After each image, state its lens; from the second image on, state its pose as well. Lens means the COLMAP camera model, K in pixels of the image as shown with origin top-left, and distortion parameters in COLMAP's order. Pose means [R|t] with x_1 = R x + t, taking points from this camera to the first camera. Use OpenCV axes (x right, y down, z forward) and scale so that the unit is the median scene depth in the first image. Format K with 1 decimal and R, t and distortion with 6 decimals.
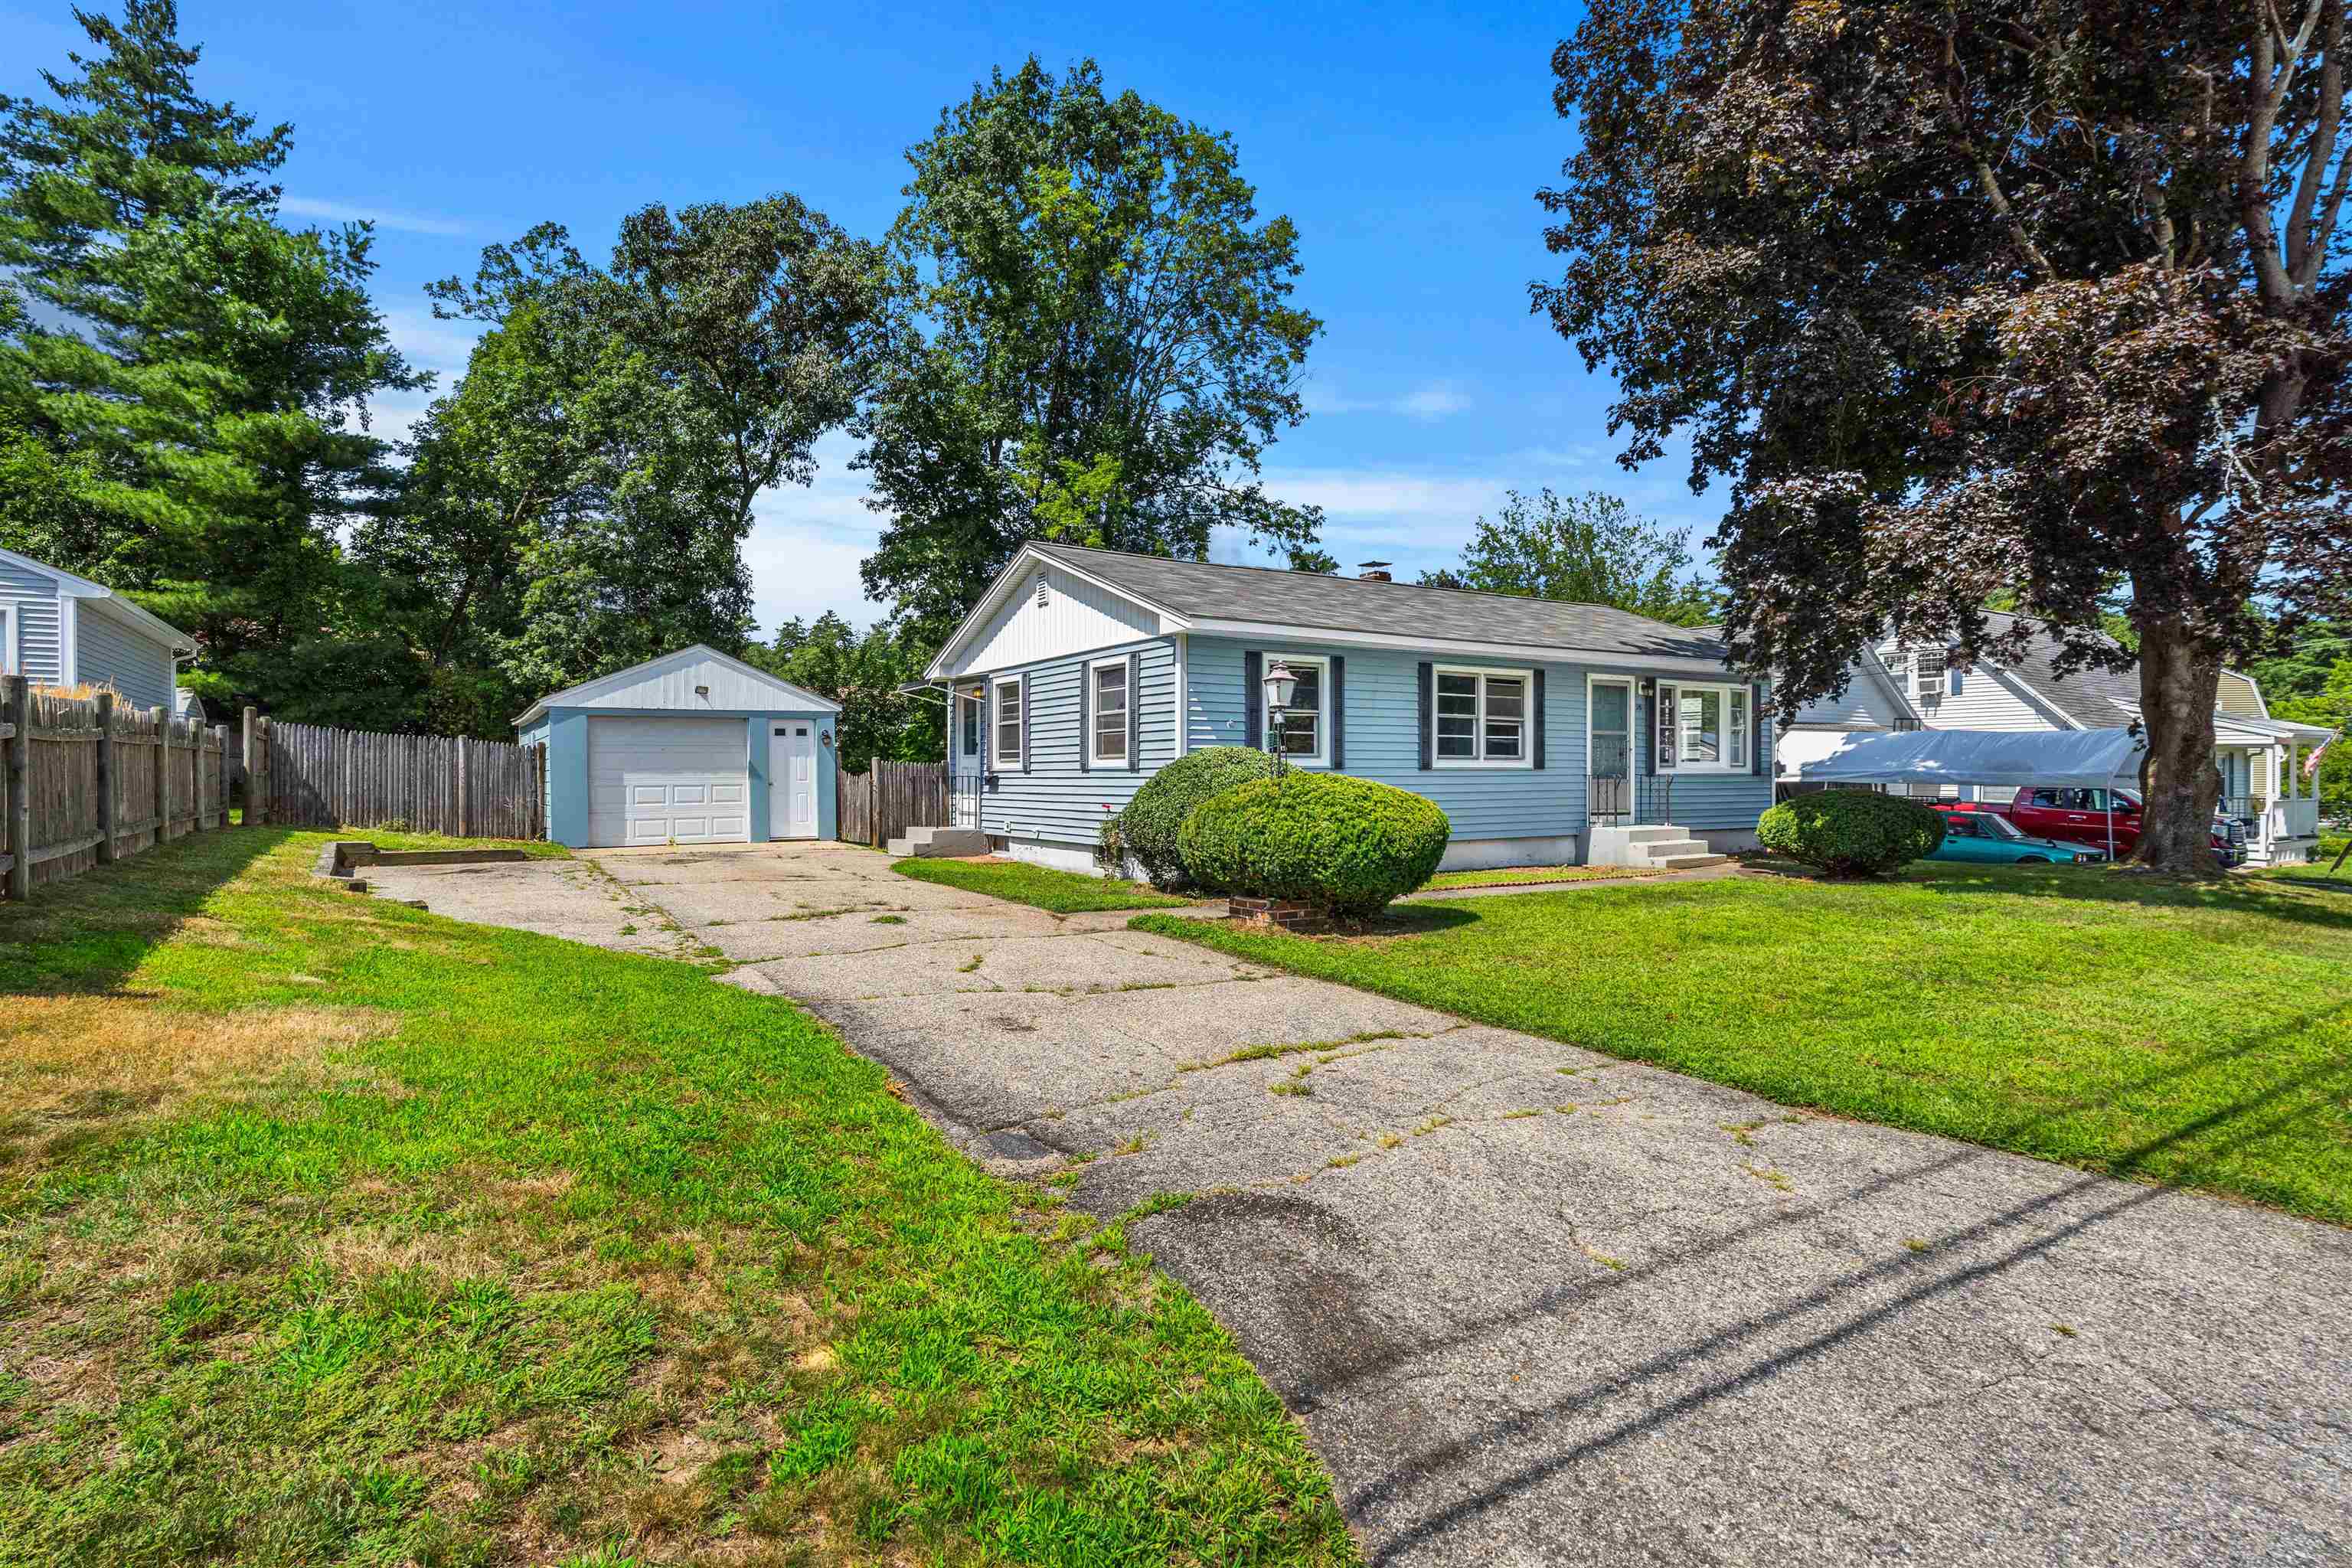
lens RADIAL K [[1175.3, 0, 1176.4], [0, 1175.3, 768.6], [0, 0, 1]] dist [0.000595, 0.000813]
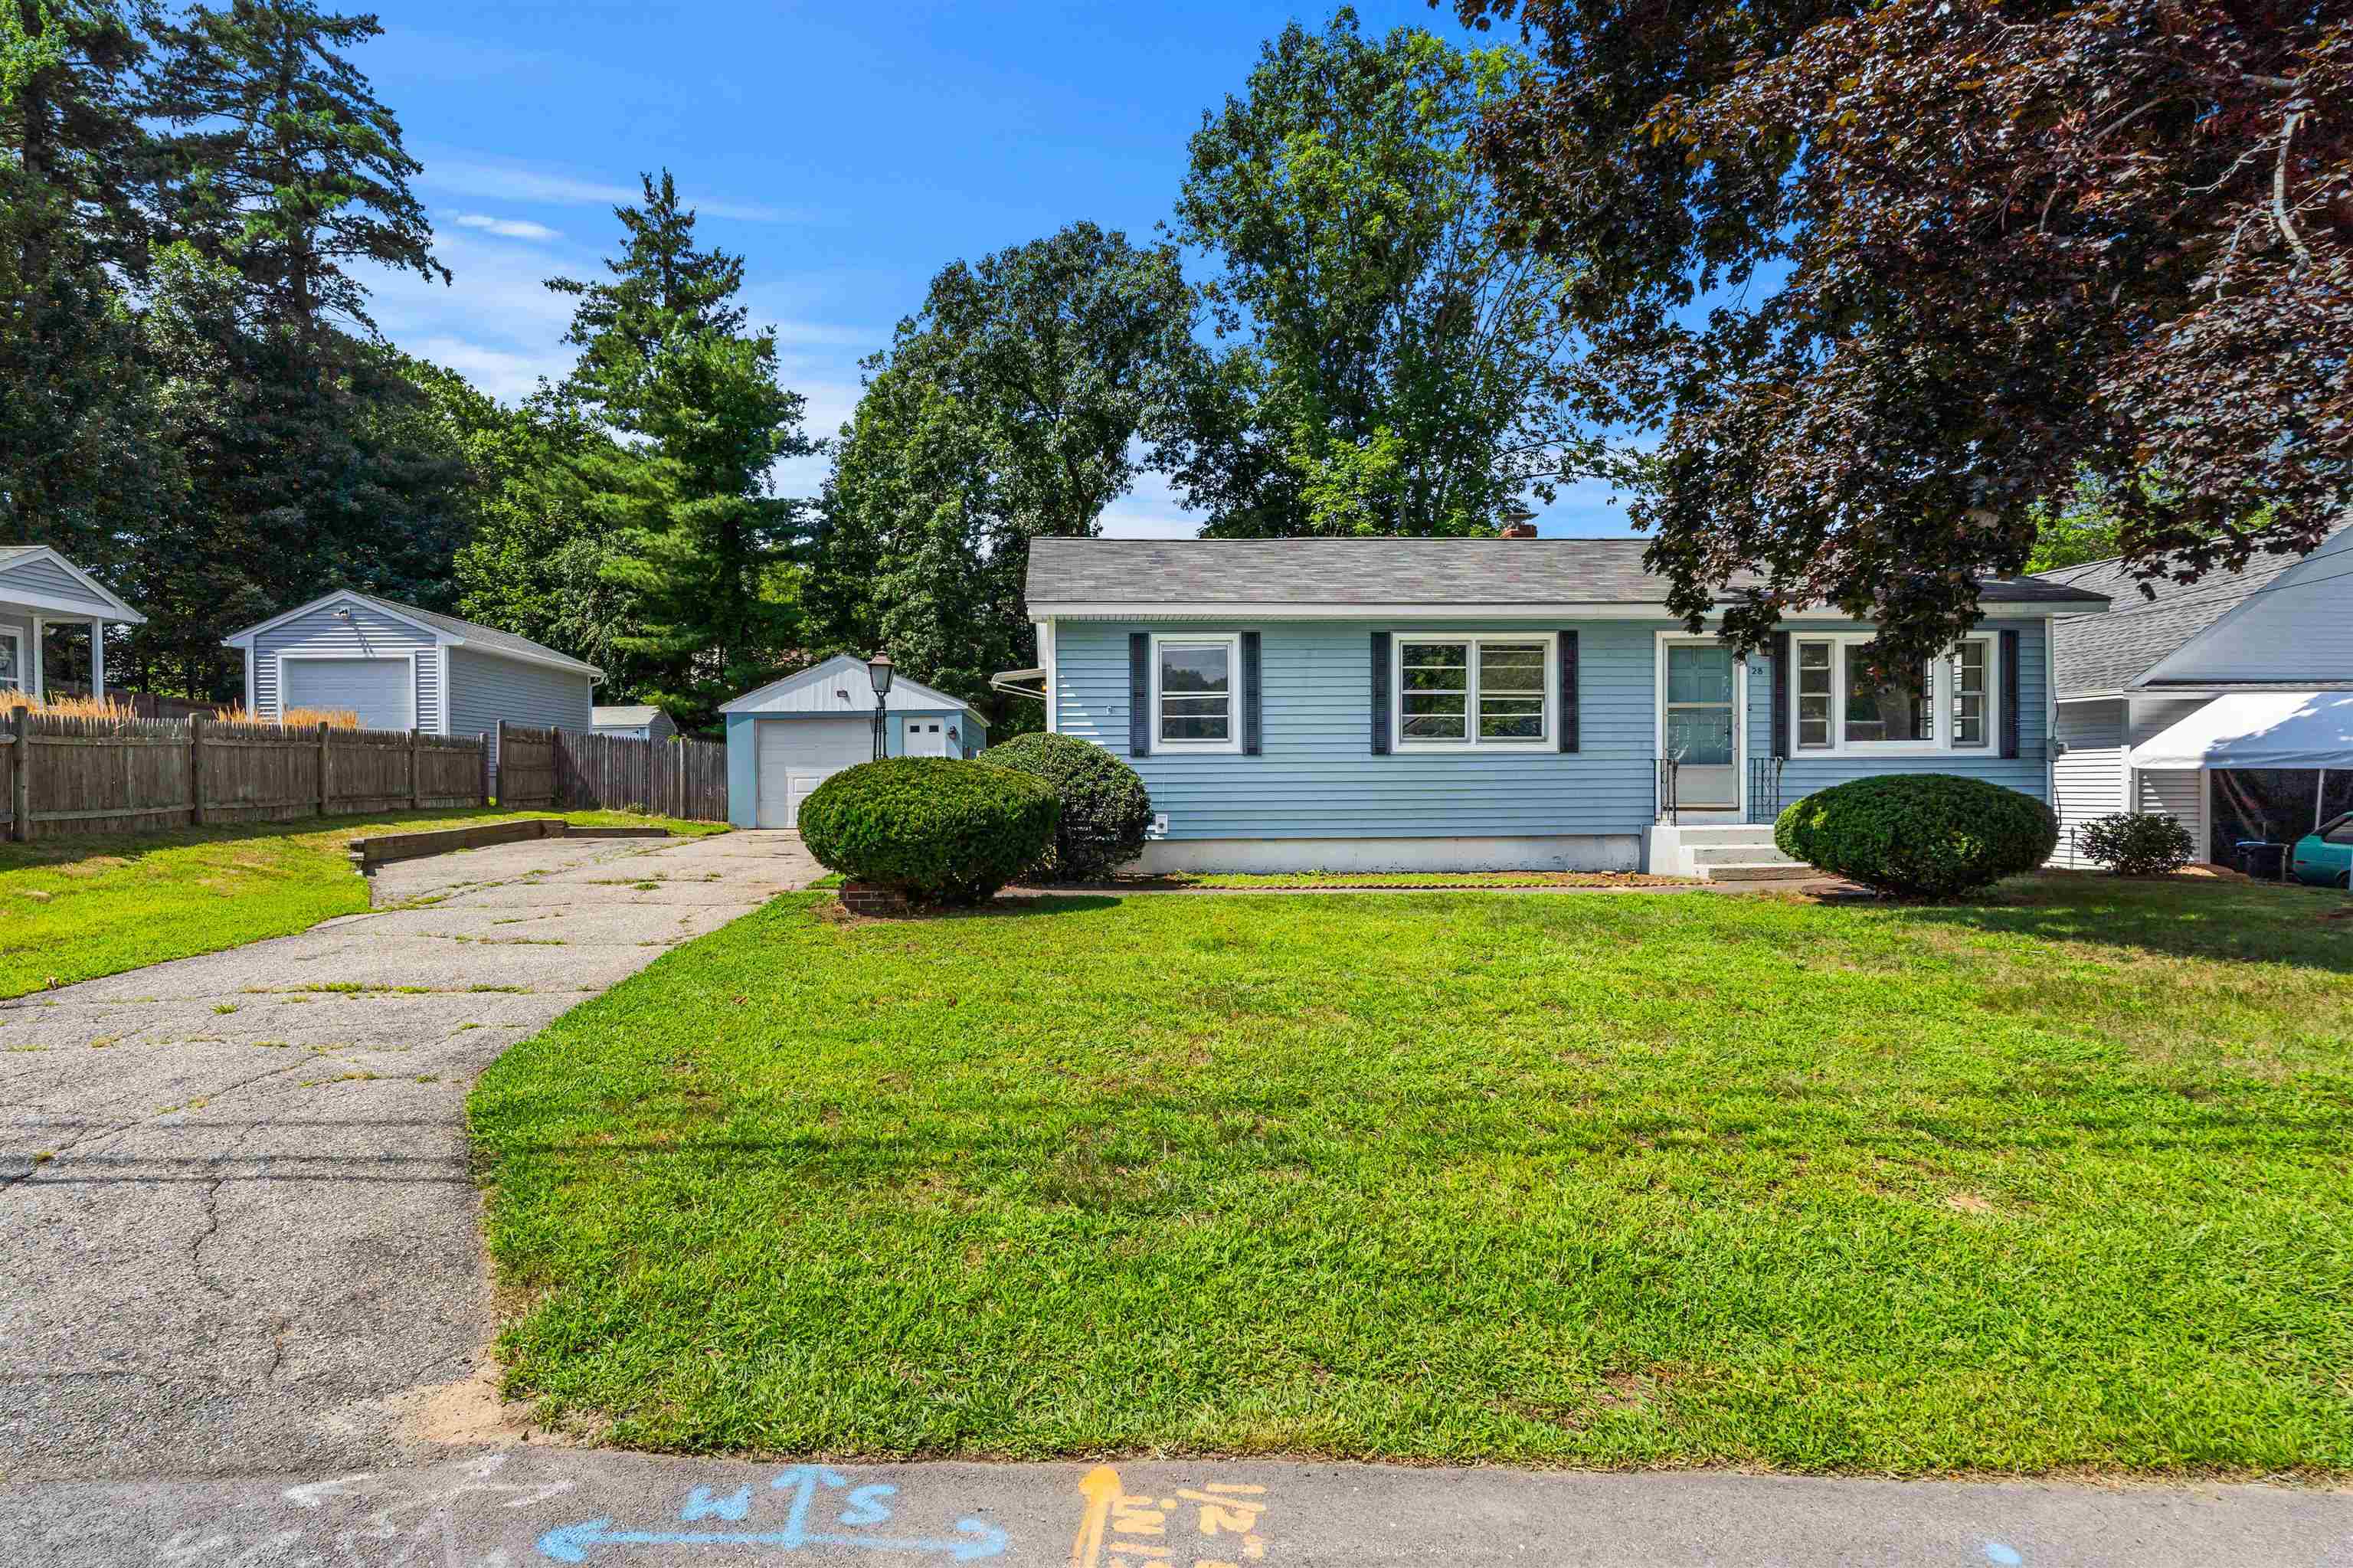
lens RADIAL K [[1227.9, 0, 1176.5], [0, 1227.9, 784.0], [0, 0, 1]] dist [0.004190, 0.000701]
pose [[0.870212, -0.000832, -0.492677, 0.480012], [0.007785, 0.999897, 0.012062, 0.009498], [0.492617, -0.014332, 0.870128, 0.116157]]
